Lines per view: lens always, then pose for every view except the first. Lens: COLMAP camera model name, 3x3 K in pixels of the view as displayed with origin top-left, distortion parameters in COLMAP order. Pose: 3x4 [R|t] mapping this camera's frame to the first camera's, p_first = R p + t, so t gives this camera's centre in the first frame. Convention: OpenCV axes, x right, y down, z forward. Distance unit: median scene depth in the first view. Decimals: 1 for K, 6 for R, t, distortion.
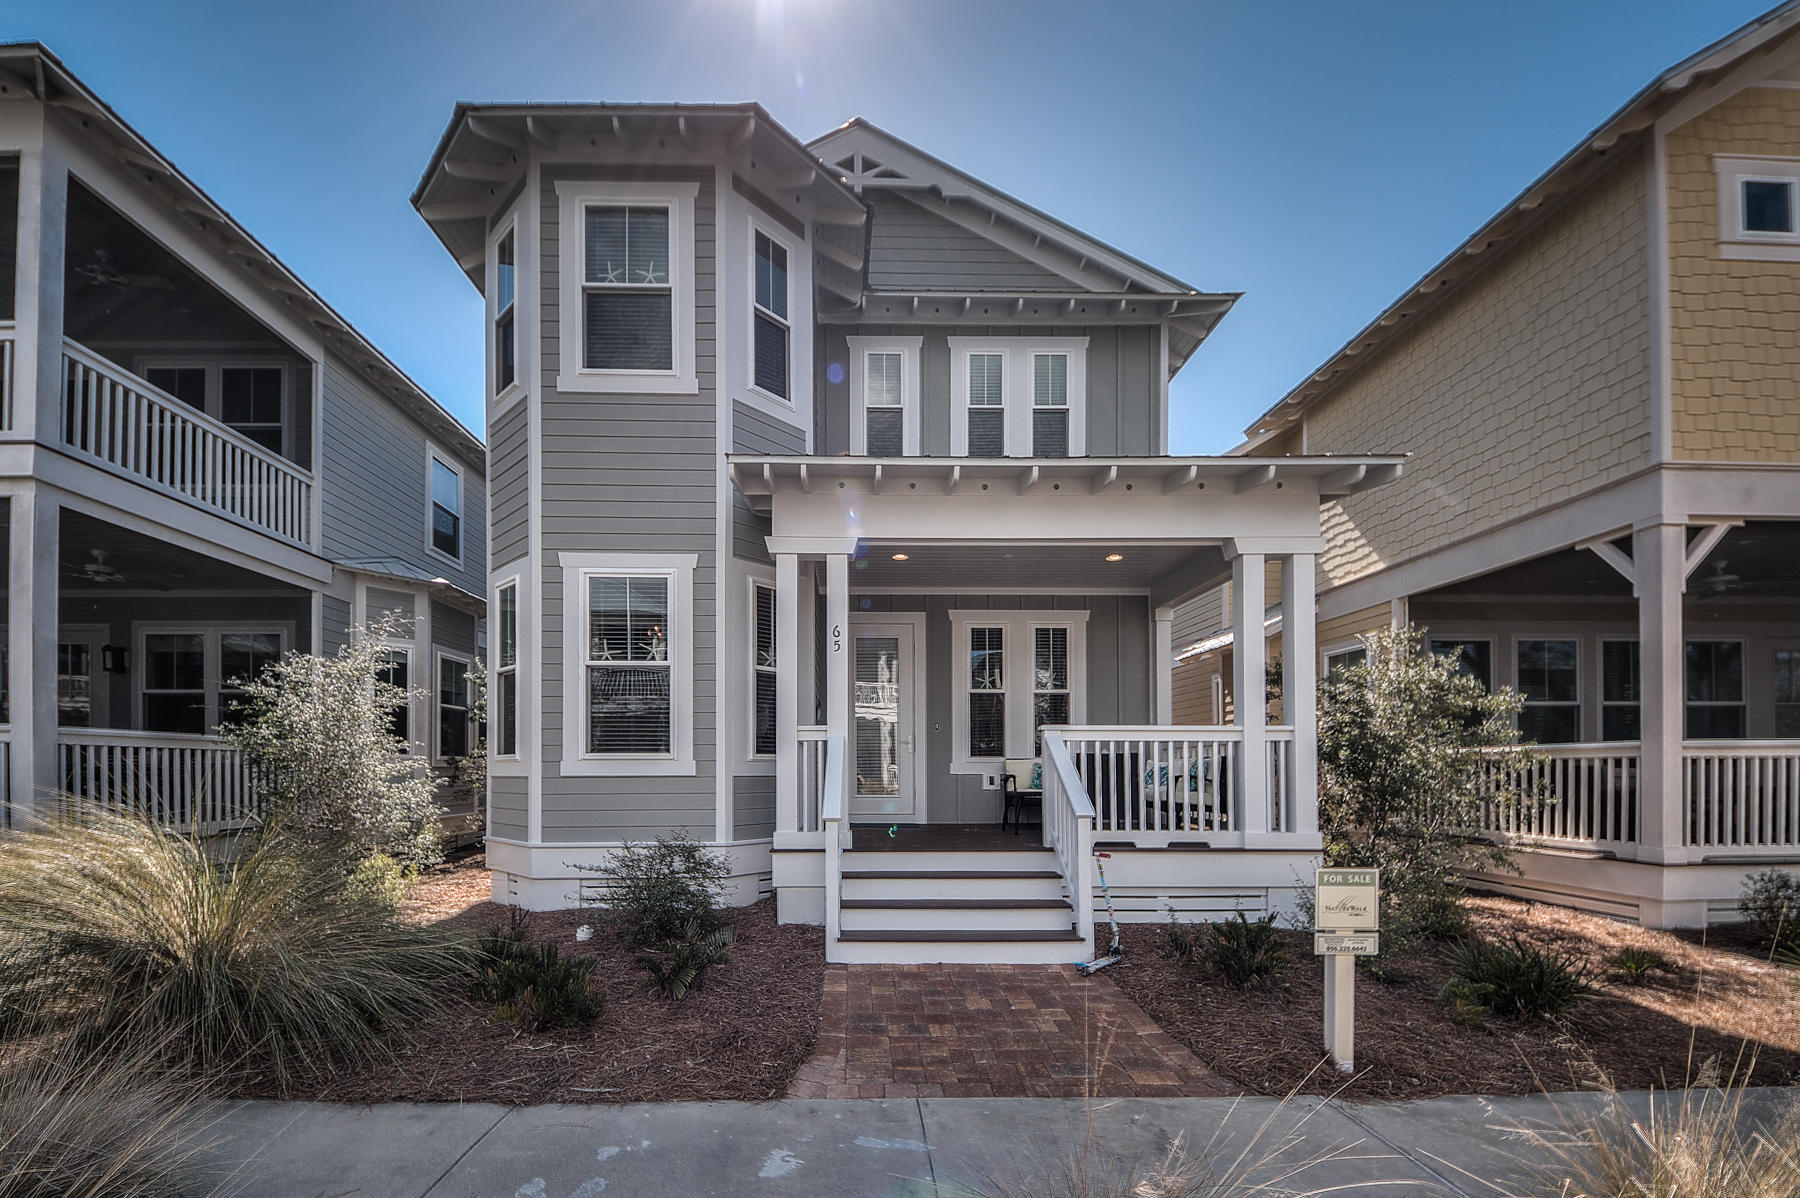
lens RADIAL K [[696.0, 0, 897.6], [0, 696.0, 617.9], [0, 0, 1]] dist [0.000501, -0.000109]
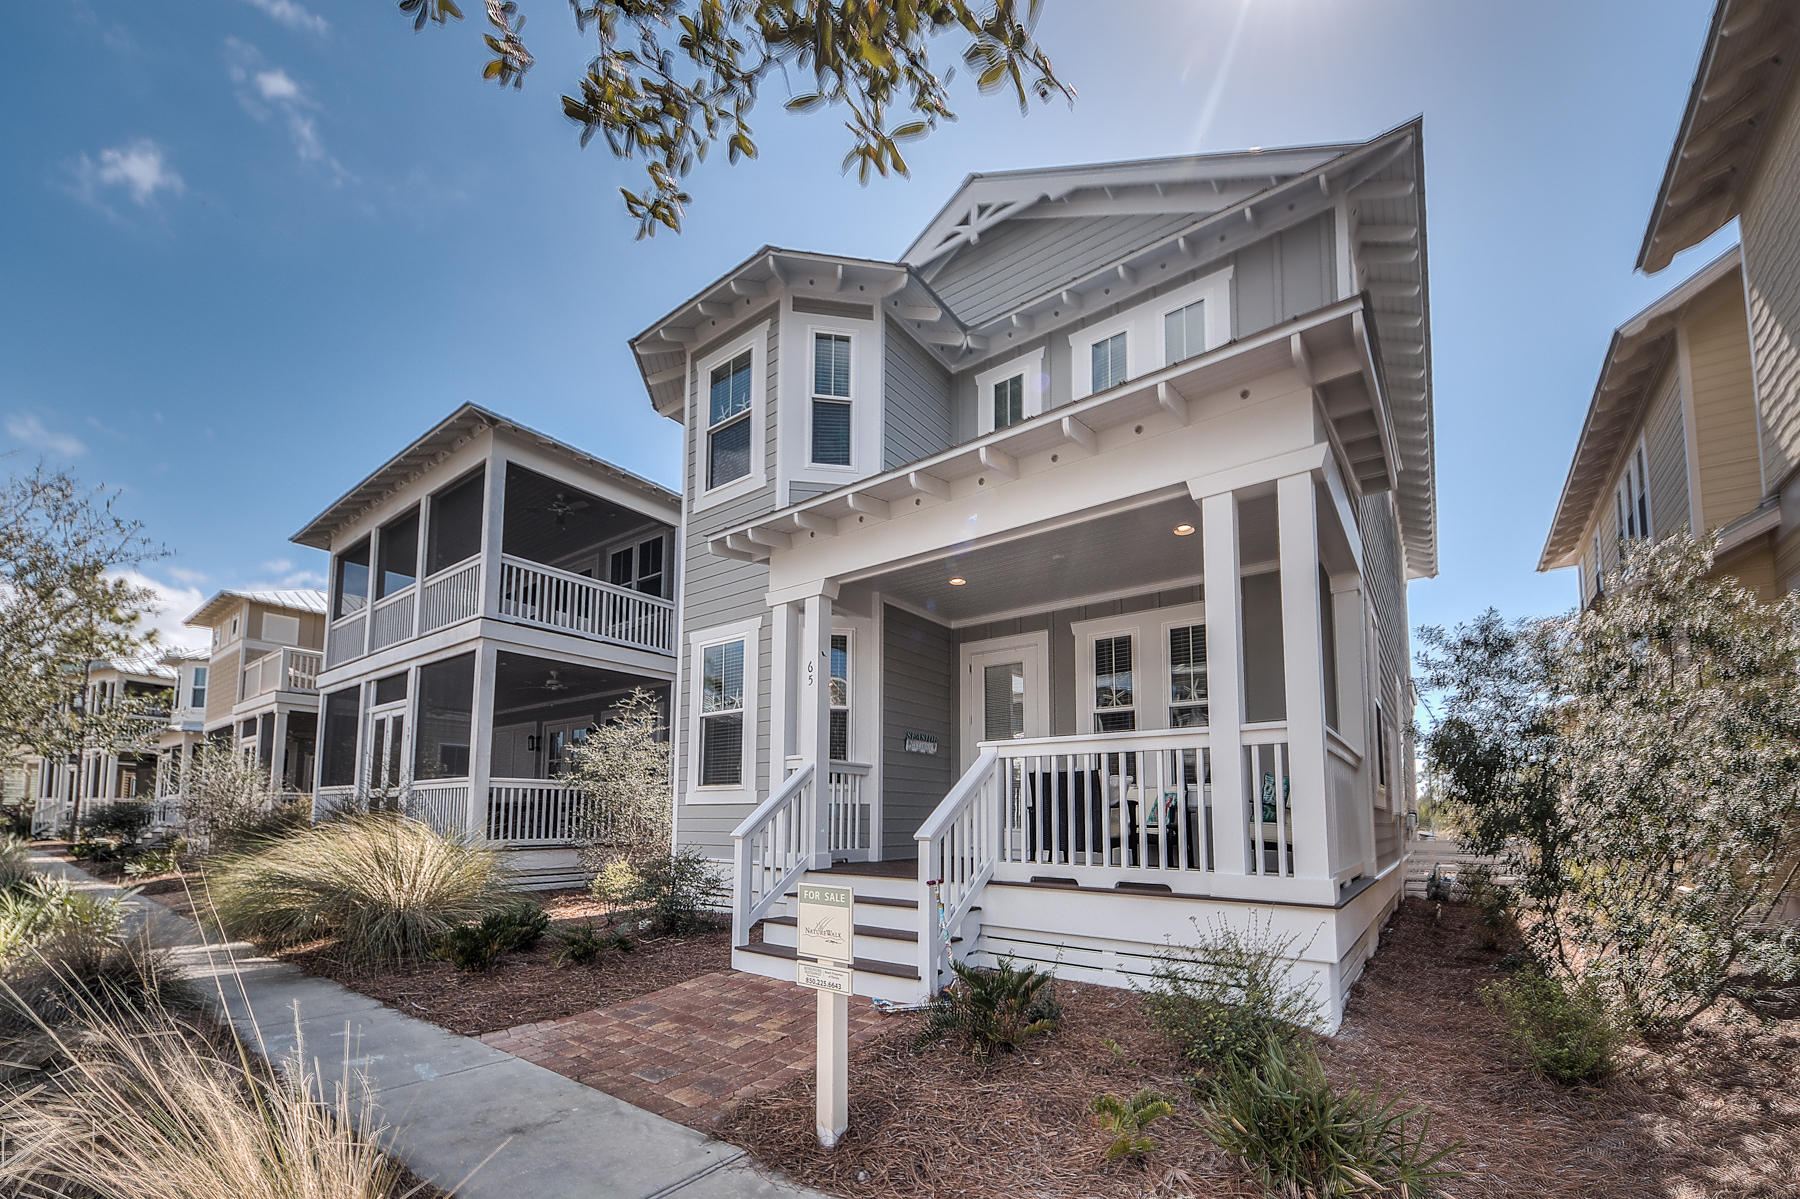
lens RADIAL K [[699.8, 0, 900.0], [0, 699.8, 599.5], [0, 0, 1]] dist [0.025648, 0.000086]
pose [[0.788910, -0.177385, -0.588350, 0.586977], [0.125319, 0.983752, -0.128559, 0.062946], [0.601594, 0.027690, 0.798322, 0.162023]]
